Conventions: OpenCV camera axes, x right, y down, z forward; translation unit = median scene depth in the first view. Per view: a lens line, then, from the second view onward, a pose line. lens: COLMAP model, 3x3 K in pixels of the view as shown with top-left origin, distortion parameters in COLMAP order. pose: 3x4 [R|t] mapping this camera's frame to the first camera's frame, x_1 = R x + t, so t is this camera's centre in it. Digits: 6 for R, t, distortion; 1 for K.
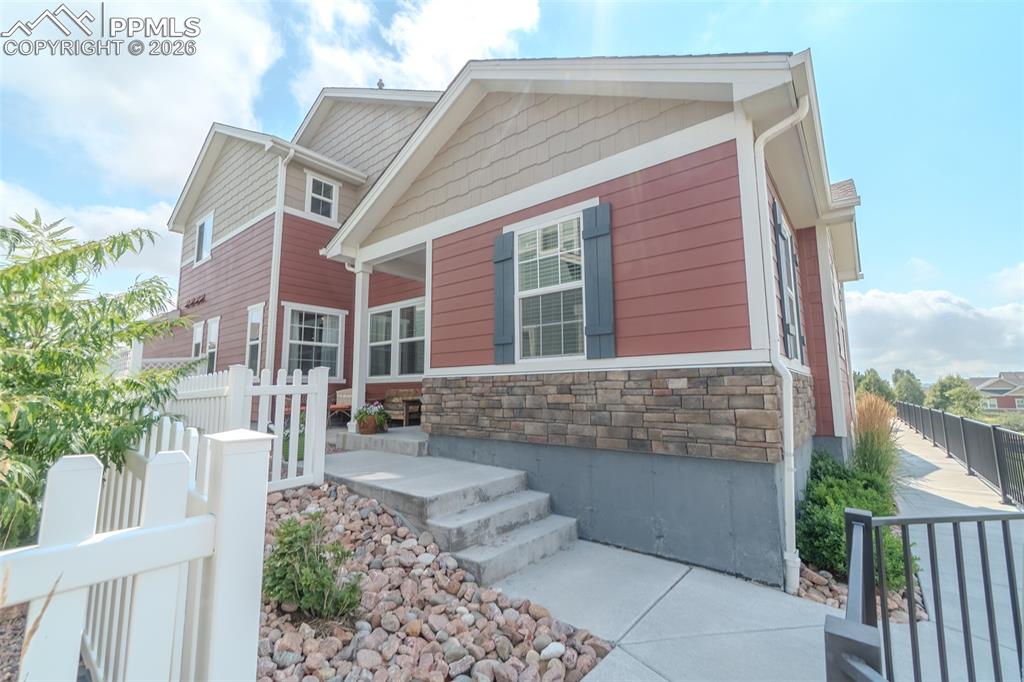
lens RADIAL K [[438.4, 0, 506.0], [0, 438.4, 339.4], [0, 0, 1]] dist [-0.003589, 0.000001]
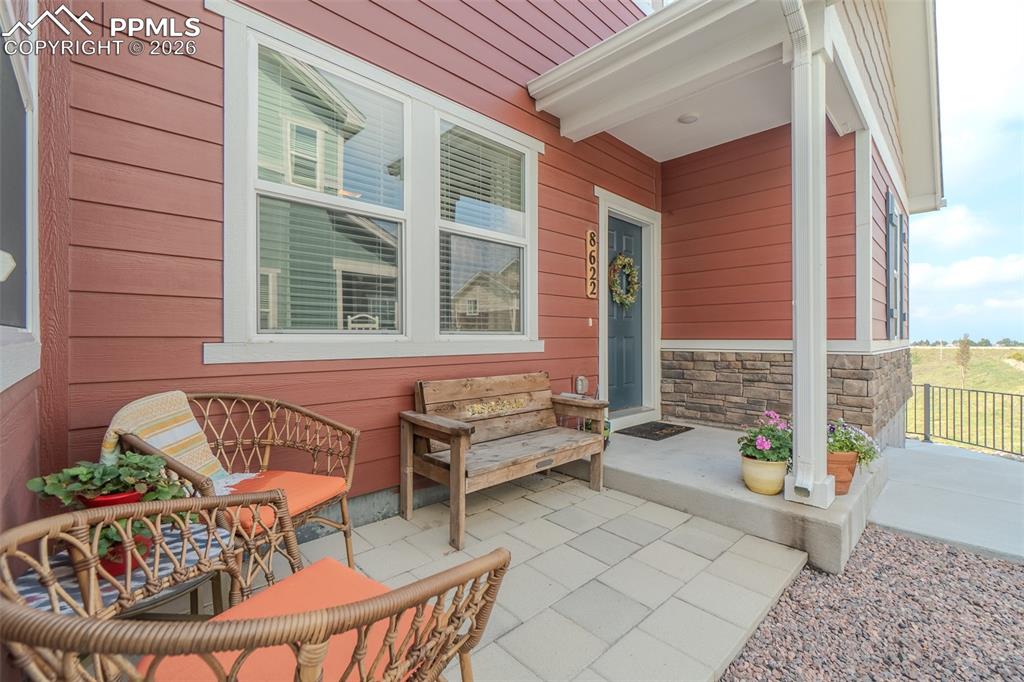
lens RADIAL K [[438.4, 0, 506.0], [0, 438.4, 339.4], [0, 0, 1]] dist [-0.003589, 0.000001]
pose [[0.126998, 0.003961, 0.991895, -0.508129], [-0.116312, 0.993153, 0.010926, 0.070914], [-0.985060, -0.116756, 0.126589, 0.840679]]
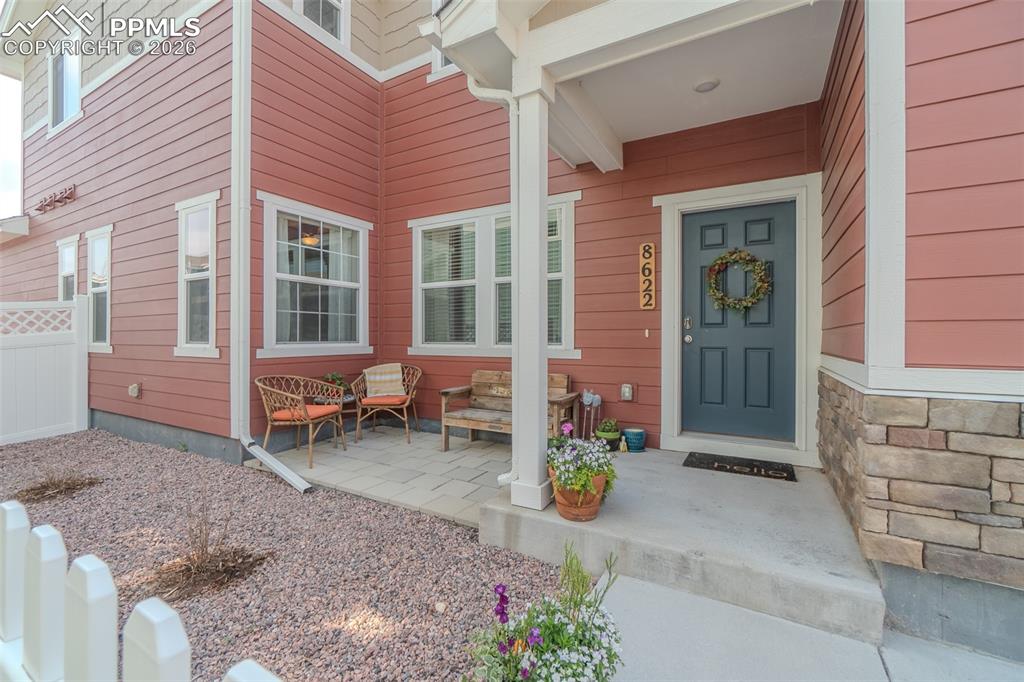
lens RADIAL K [[447.6, 0, 504.1], [0, 447.6, 338.0], [0, 0, 1]] dist [-0.005437, 0.000735]
pose [[0.987801, 0.006604, 0.155581, -0.295165], [-0.025084, 0.992801, 0.117119, 0.008827], [-0.153687, -0.119593, 0.980856, 0.421766]]
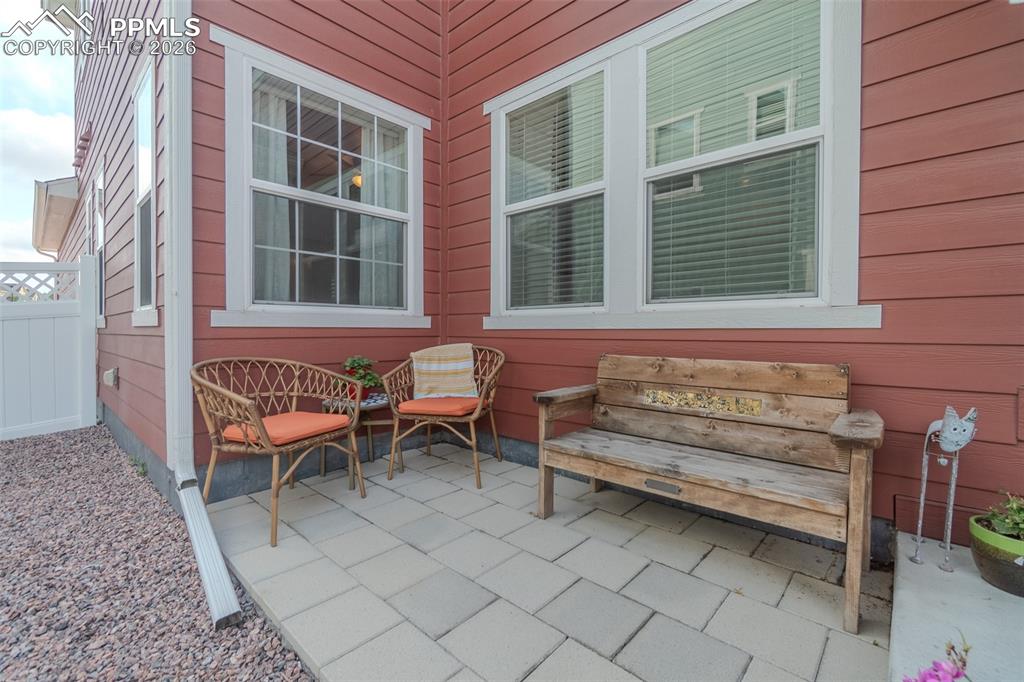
lens RADIAL K [[447.6, 0, 504.1], [0, 447.6, 338.0], [0, 0, 1]] dist [-0.005437, 0.000735]
pose [[0.997883, 0.009968, -0.064272, -0.289754], [-0.001304, 0.991053, 0.133461, 0.061190], [0.065028, -0.133095, 0.988968, 0.661683]]
